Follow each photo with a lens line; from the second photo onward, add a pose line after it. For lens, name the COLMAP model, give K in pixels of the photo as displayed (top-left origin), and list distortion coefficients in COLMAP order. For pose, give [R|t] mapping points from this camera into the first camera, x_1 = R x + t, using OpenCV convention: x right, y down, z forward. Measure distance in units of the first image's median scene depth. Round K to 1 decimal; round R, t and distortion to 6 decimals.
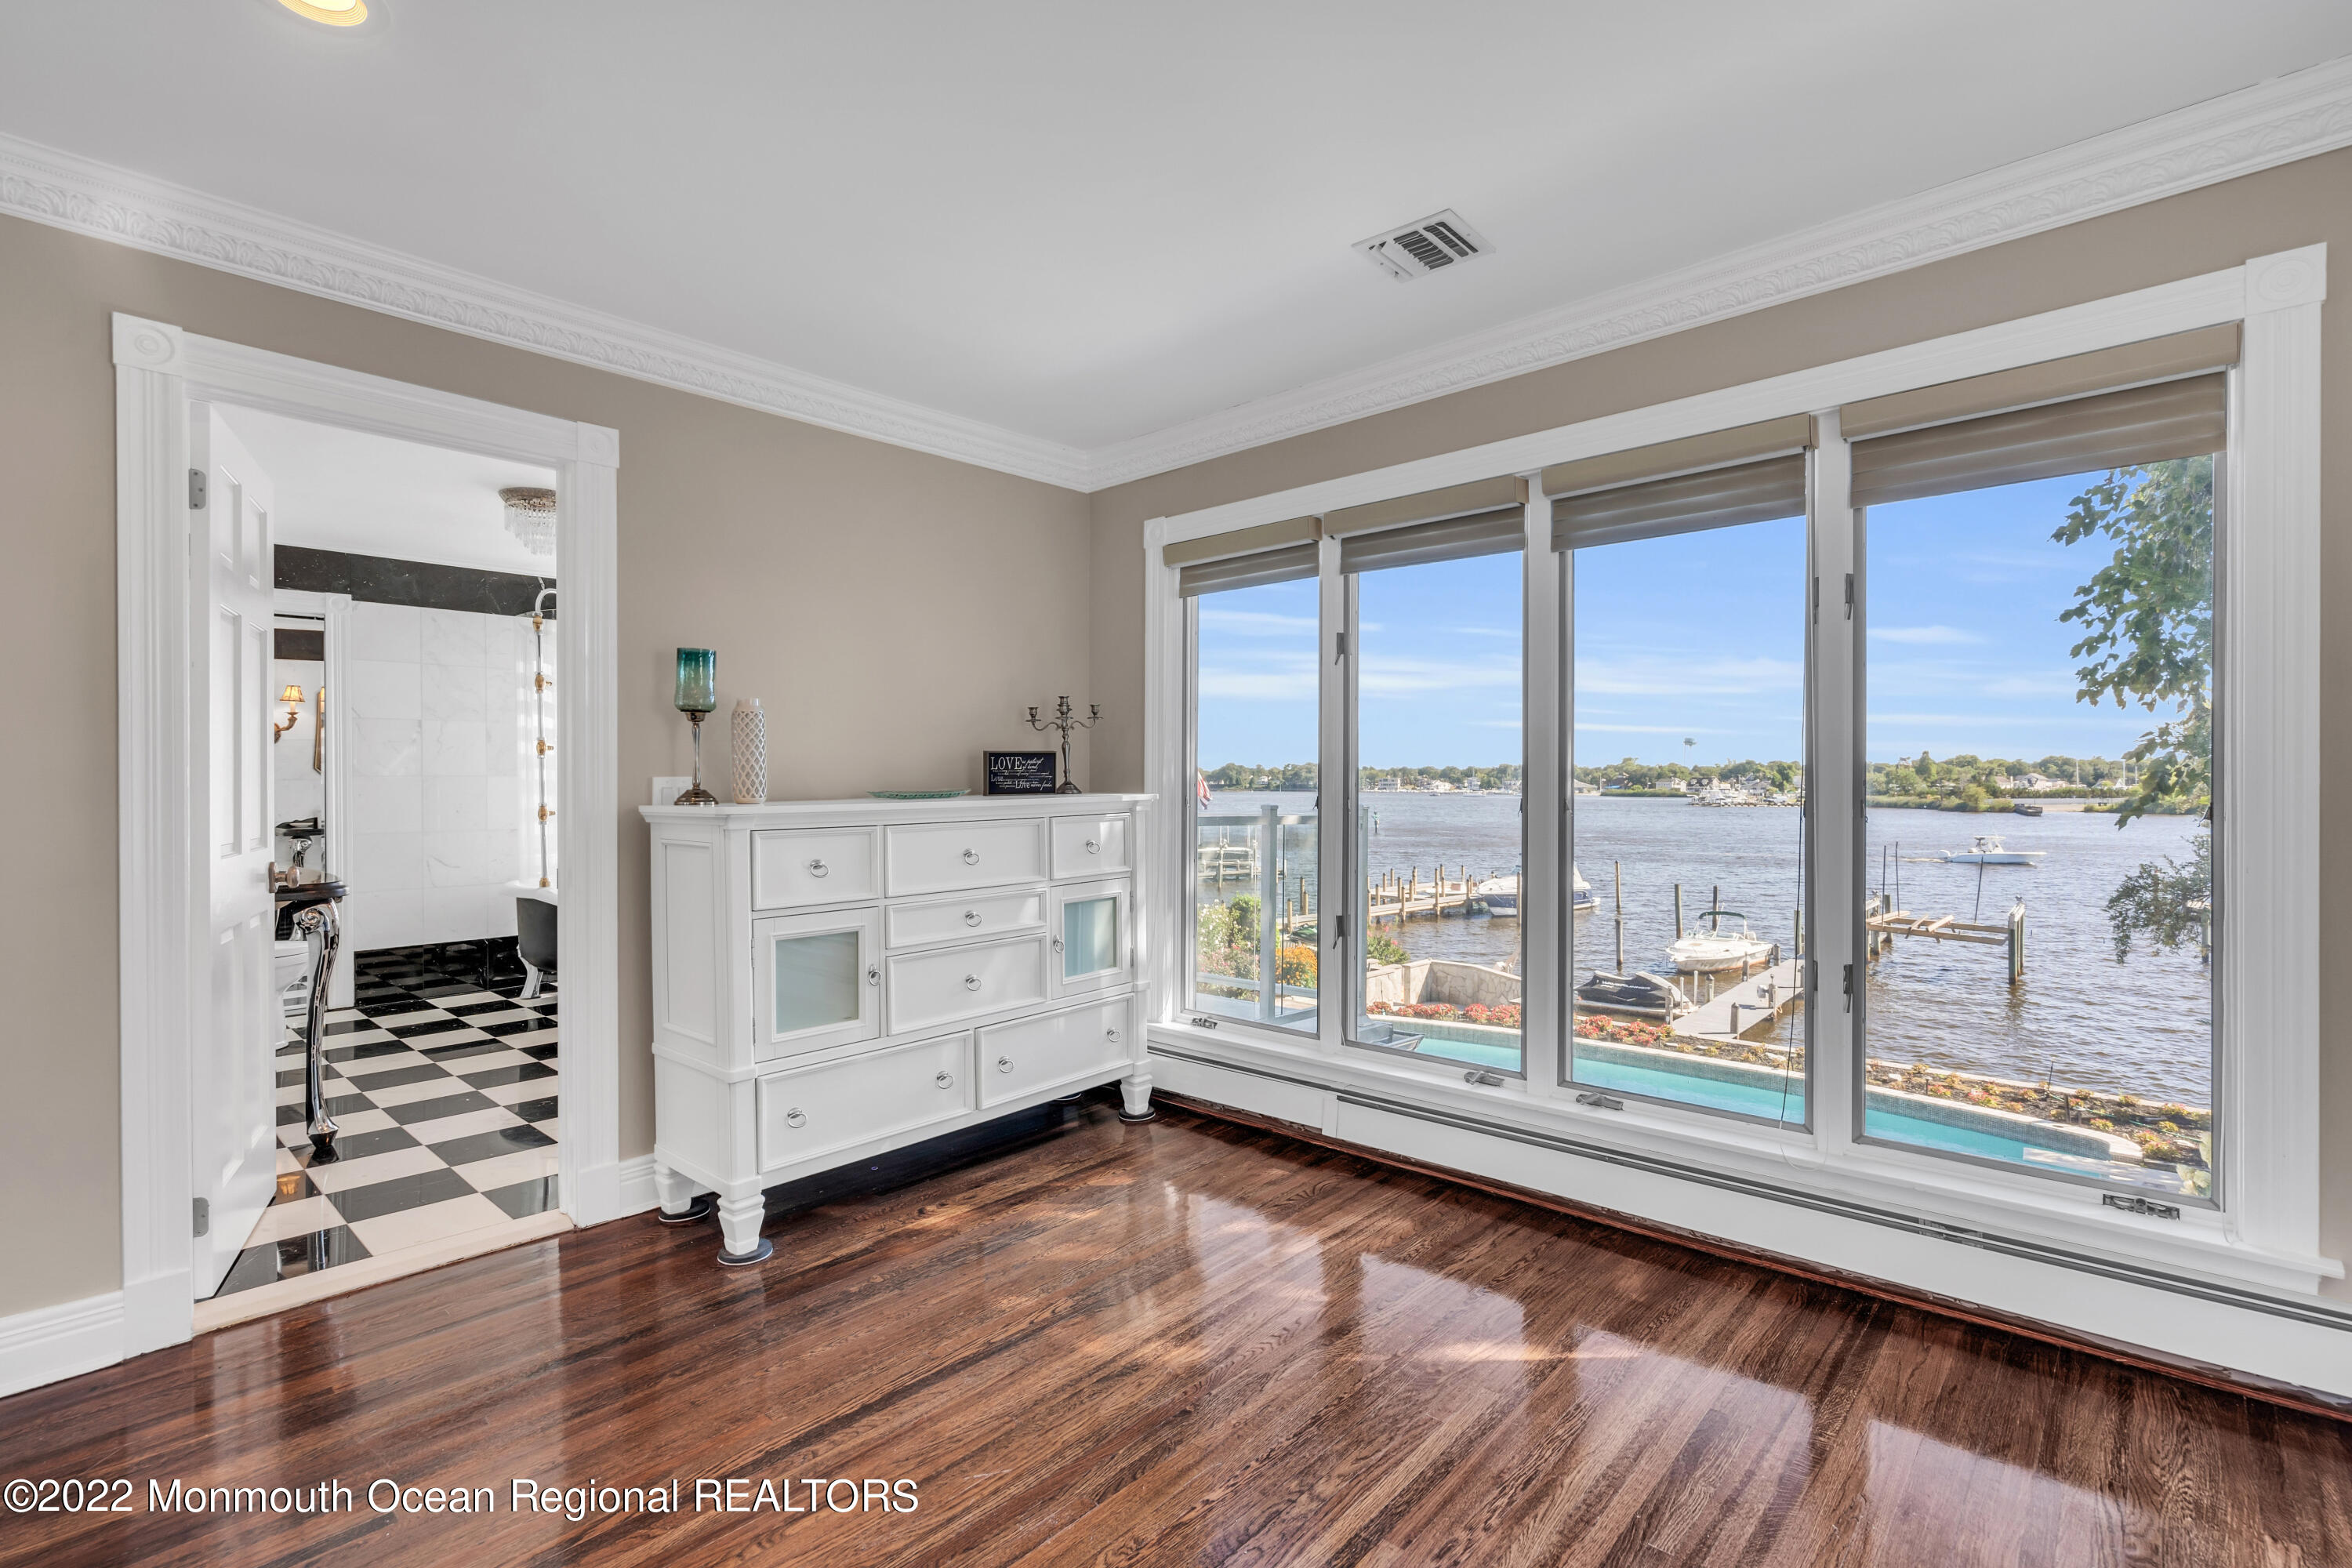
lens RADIAL K [[1075.8, 0, 1179.8], [0, 1075.8, 784.7], [0, 0, 1]] dist [0.000033, 0.000407]
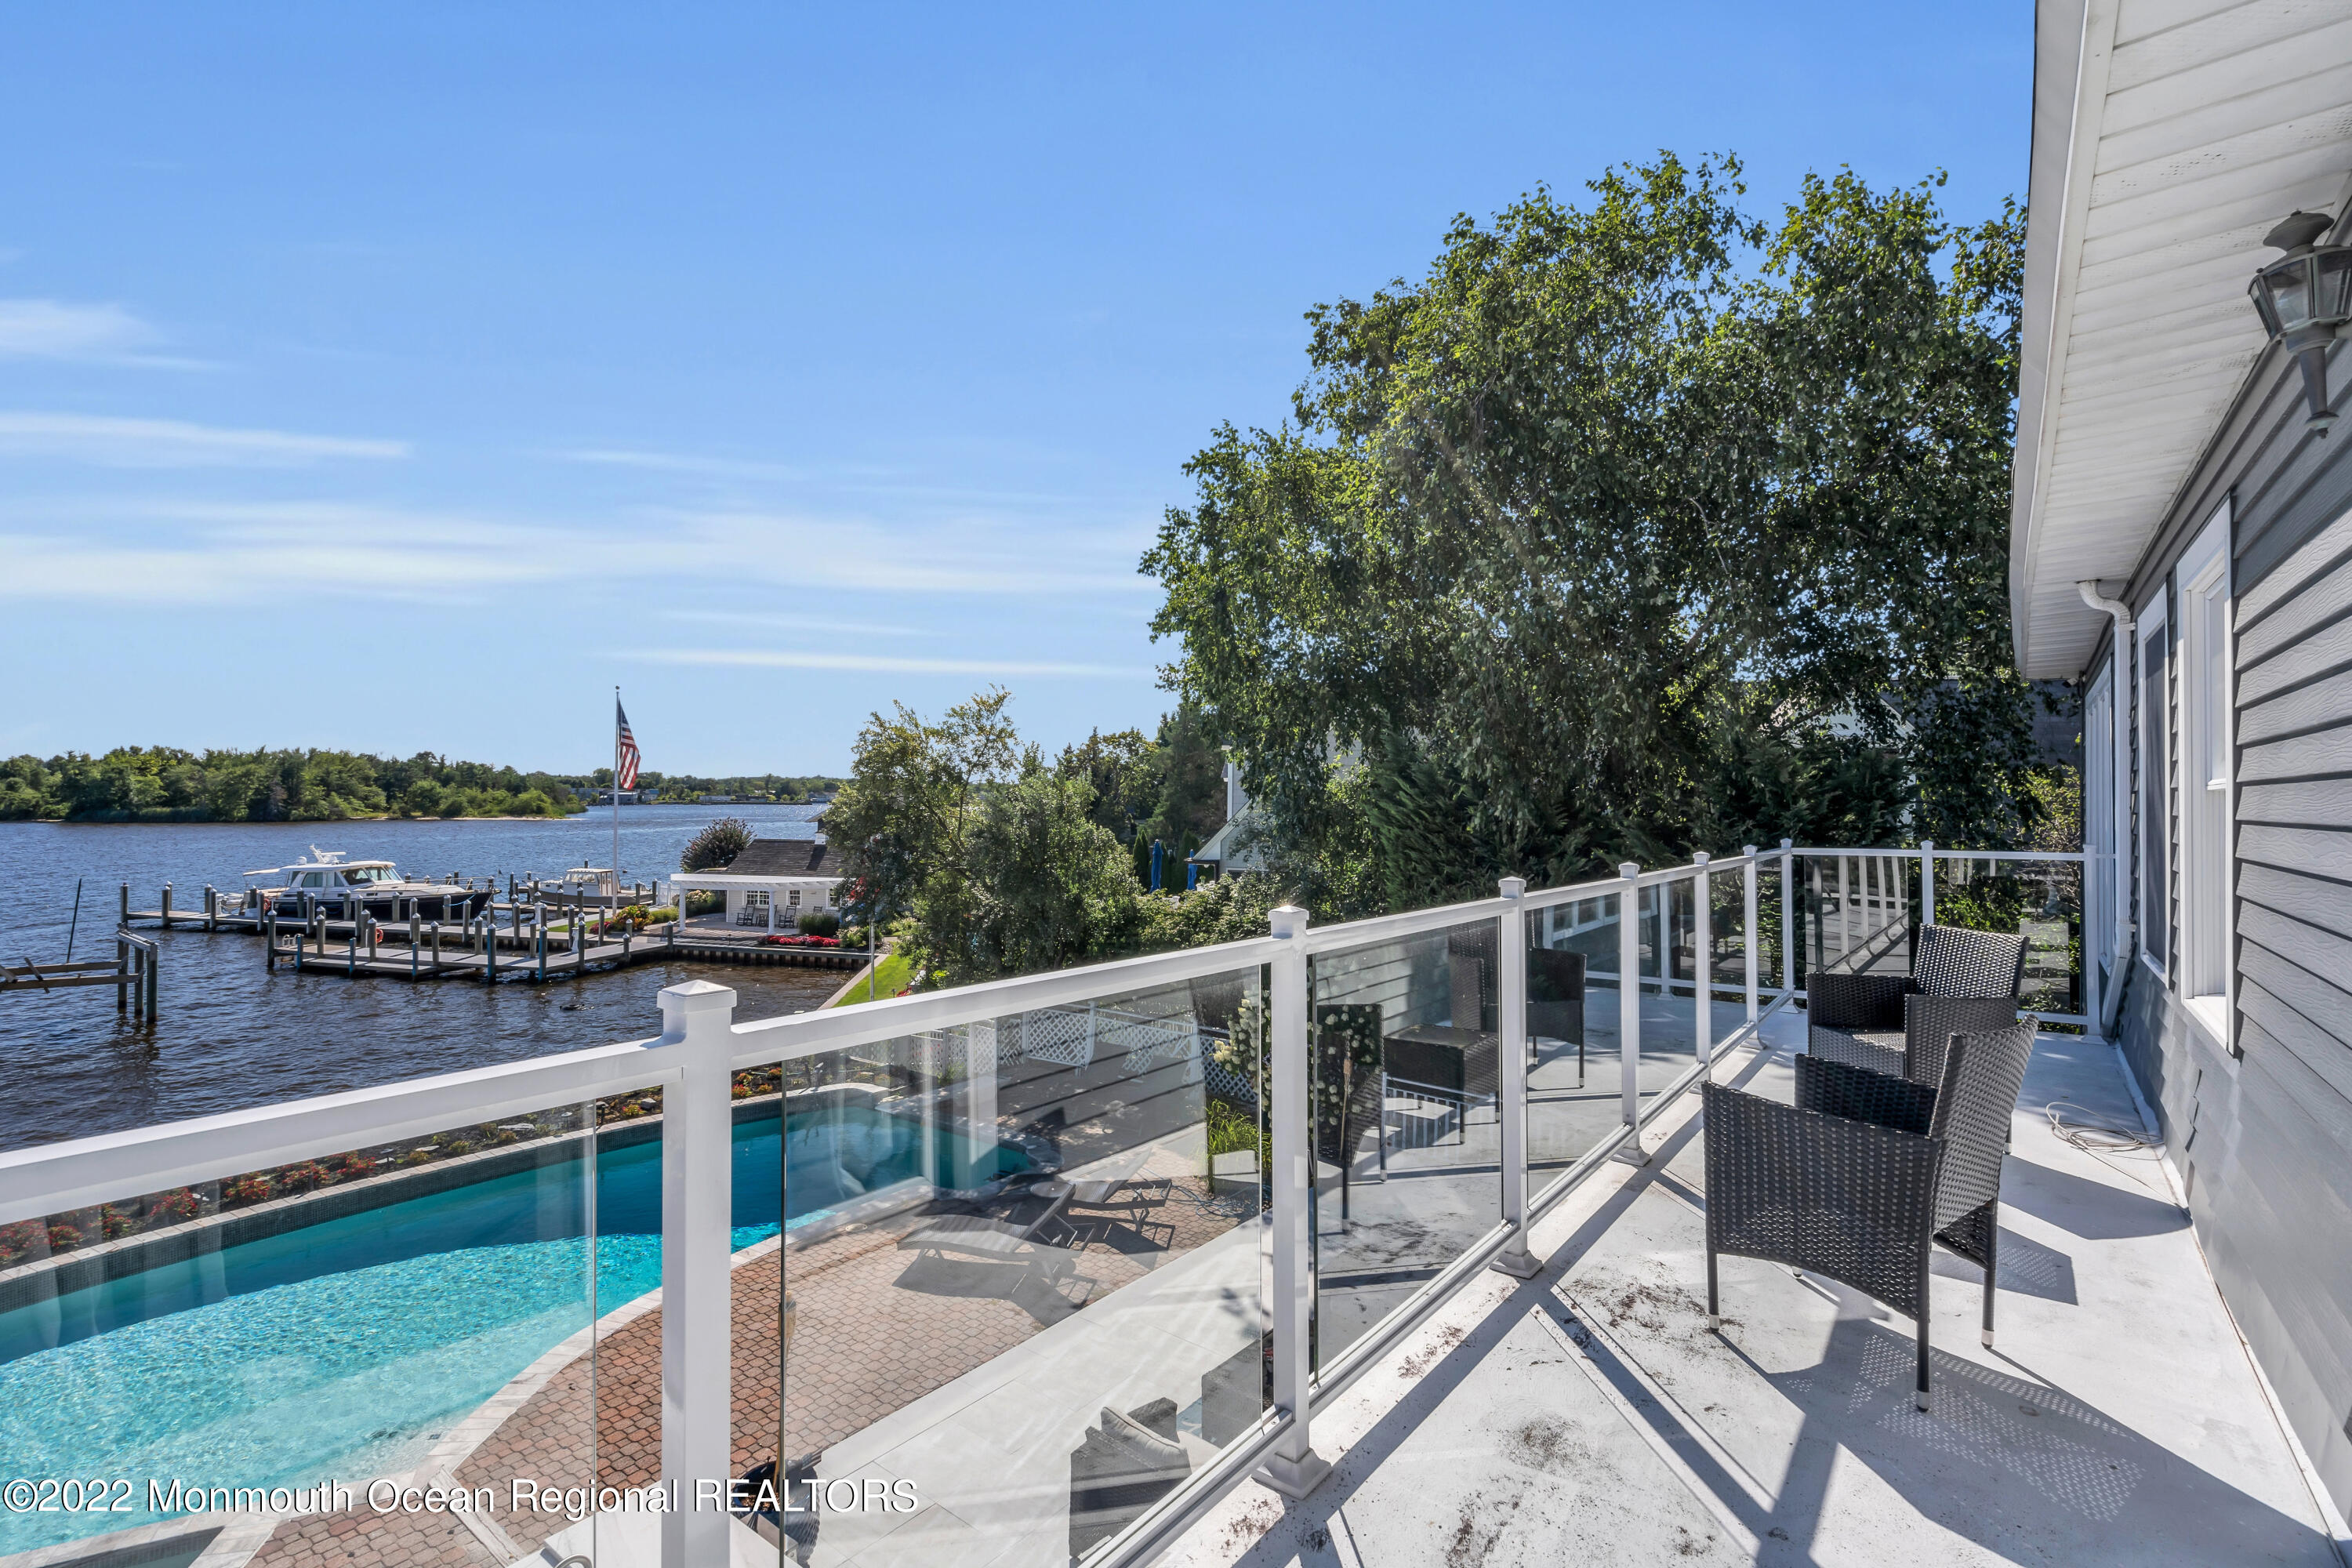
lens RADIAL K [[1074.3, 0, 1178.2], [0, 1074.3, 780.3], [0, 0, 1]] dist [-0.006586, 0.002690]
pose [[-0.079164, 0.014619, 0.996754, -0.133523], [-0.008477, 0.999846, -0.015337, -0.003121], [-0.996826, -0.009663, -0.079028, 0.229436]]
